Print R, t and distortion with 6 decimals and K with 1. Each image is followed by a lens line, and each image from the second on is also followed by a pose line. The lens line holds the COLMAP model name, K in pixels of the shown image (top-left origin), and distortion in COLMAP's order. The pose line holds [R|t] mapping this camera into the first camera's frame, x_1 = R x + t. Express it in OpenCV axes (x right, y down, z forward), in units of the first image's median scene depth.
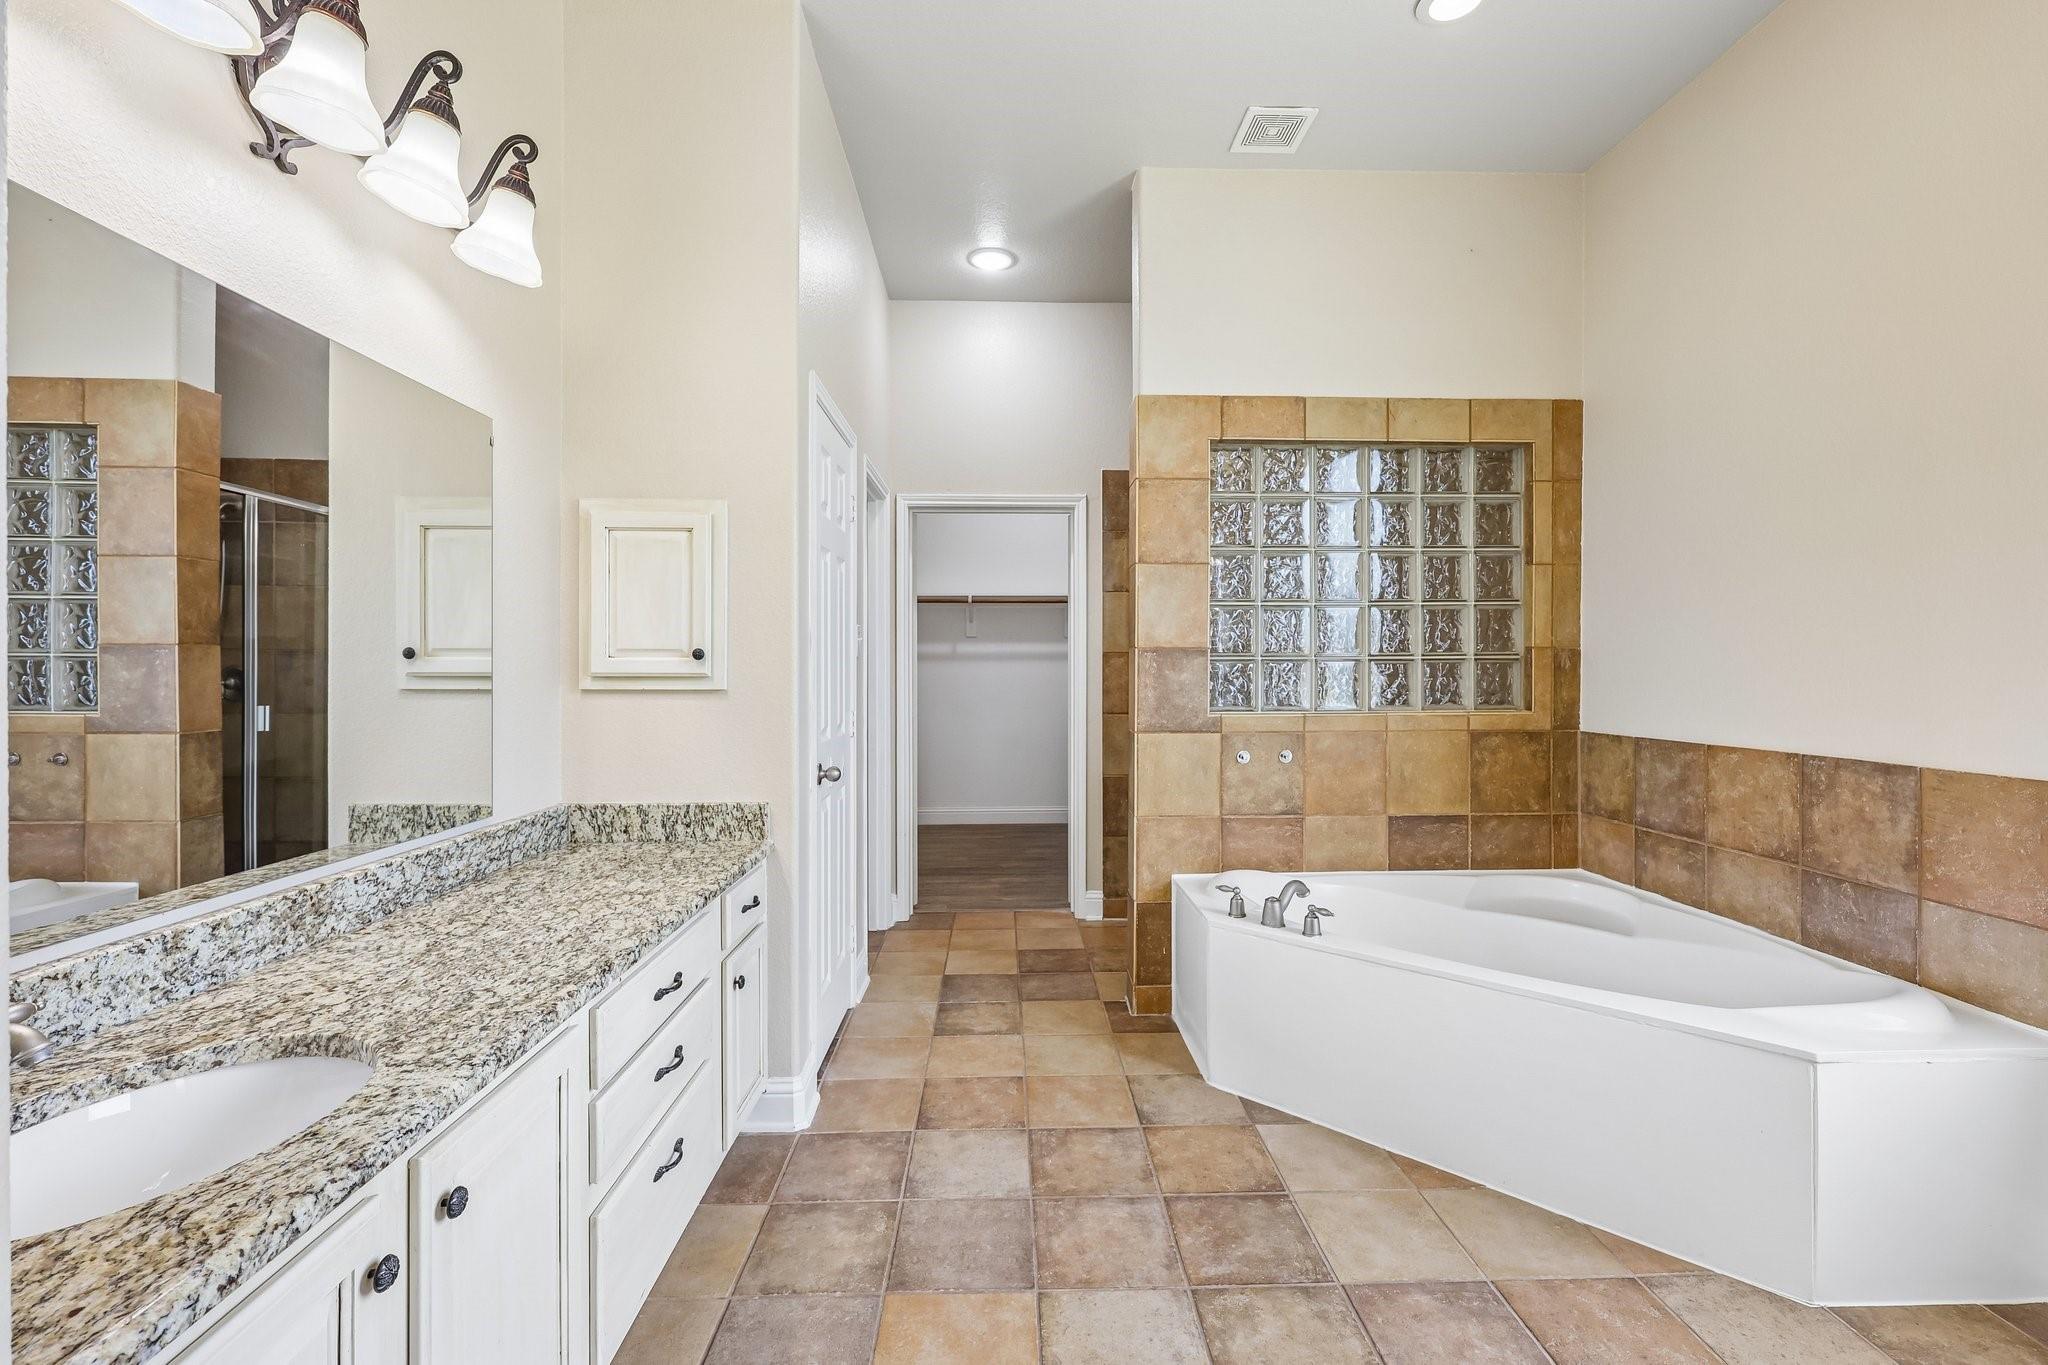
lens RADIAL K [[861.1, 0, 1028.3], [0, 861.1, 671.8], [0, 0, 1]] dist [0.001661, 0.000154]
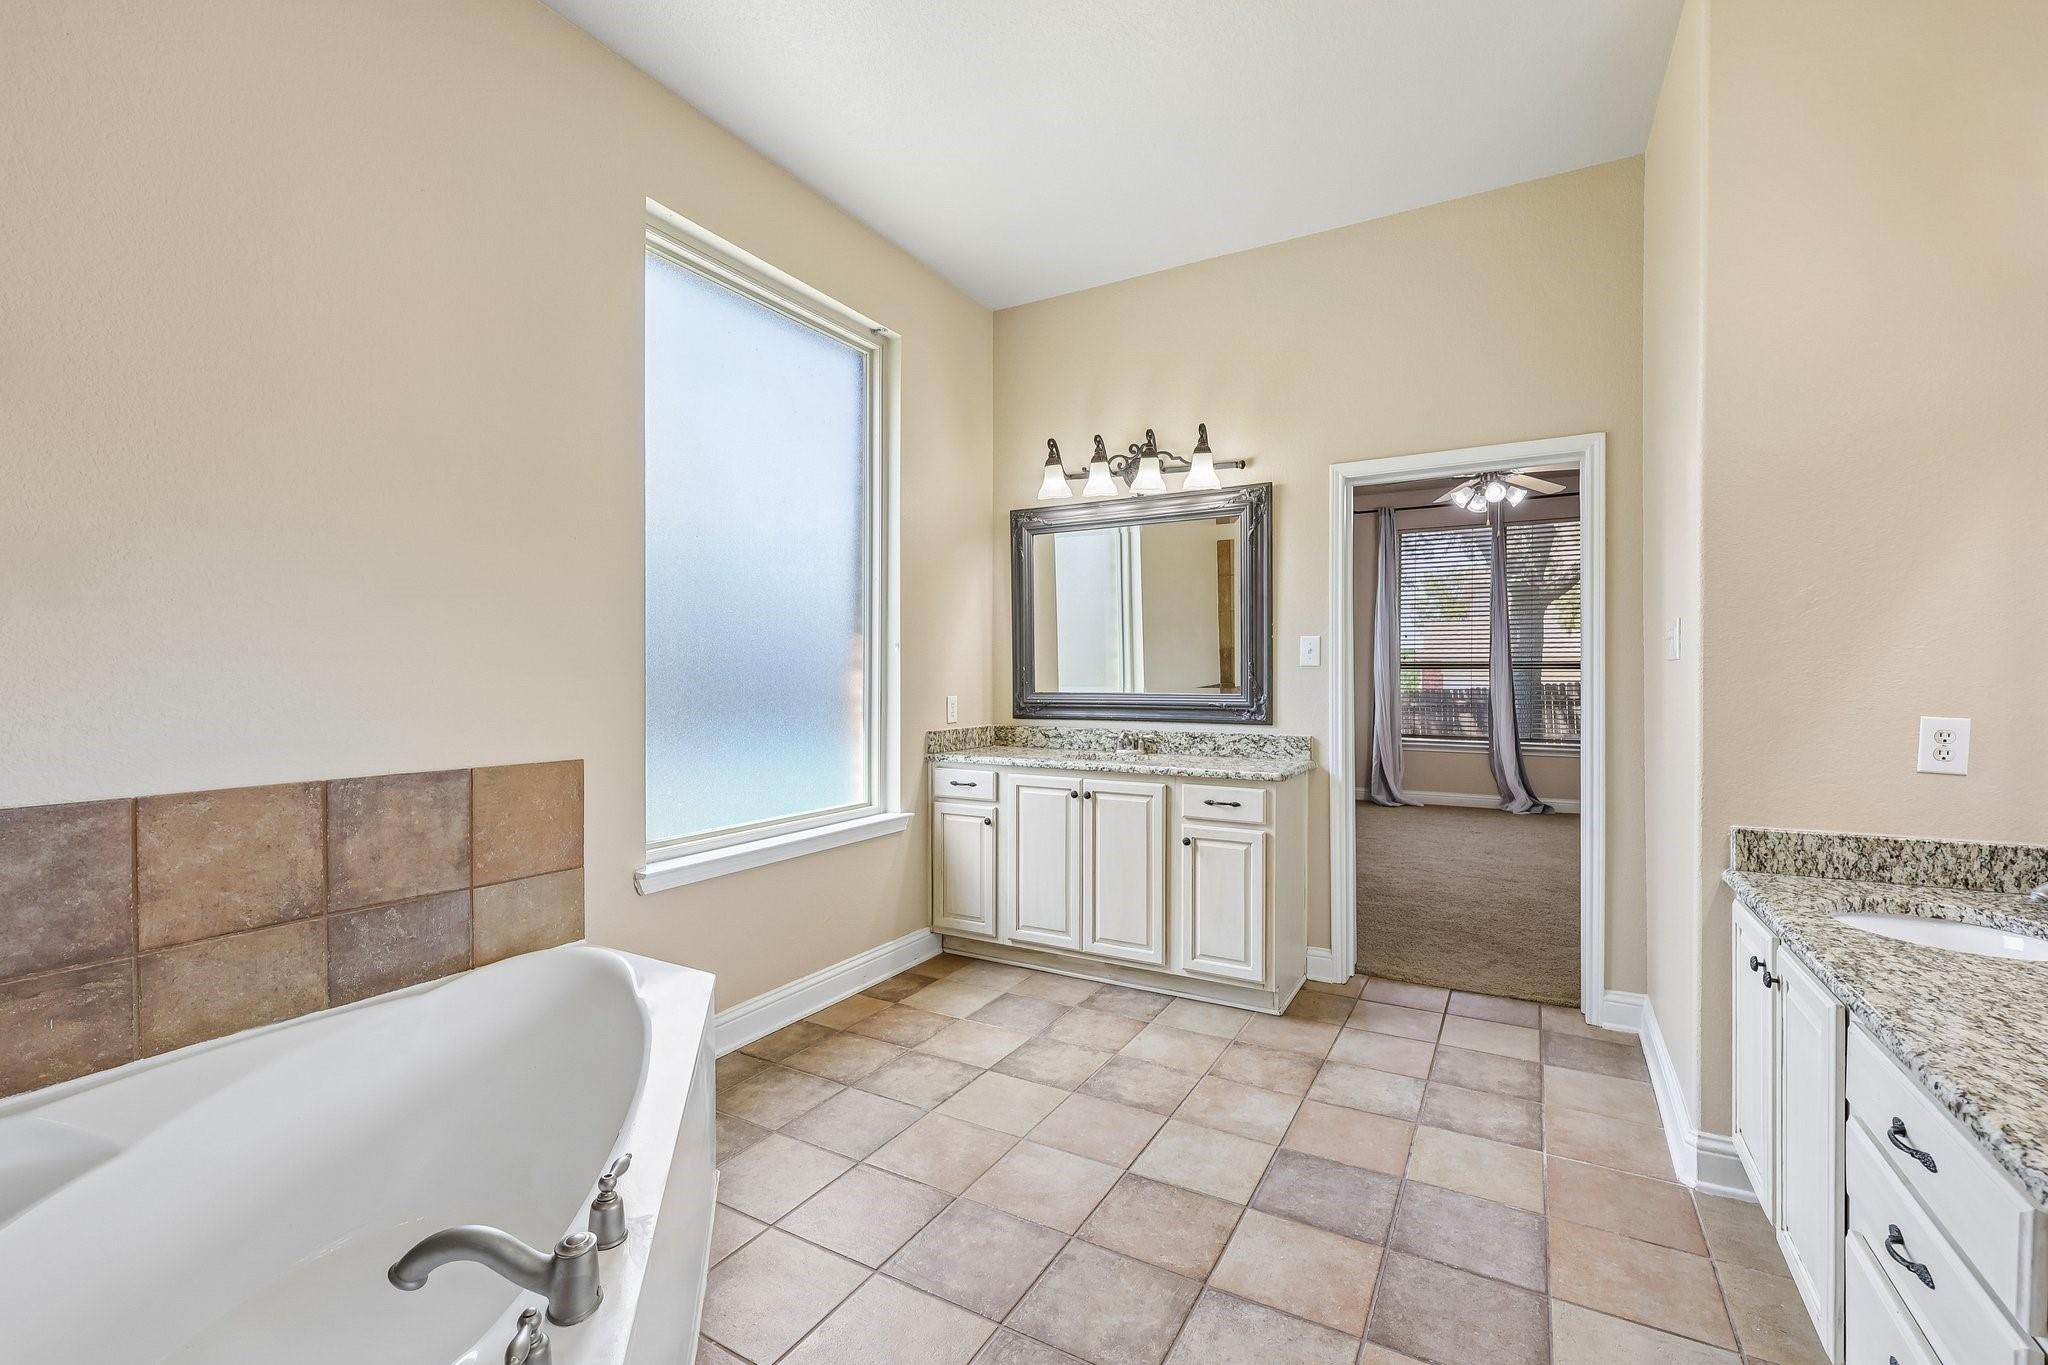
lens RADIAL K [[861.1, 0, 1038.7], [0, 861.1, 685.3], [0, 0, 1]] dist [0.001661, 0.000154]
pose [[-0.856663, -0.003529, 0.515864, -0.128374], [0.002613, 0.999934, 0.011180, -0.004738], [-0.515869, 0.010926, -0.856598, 1.417230]]
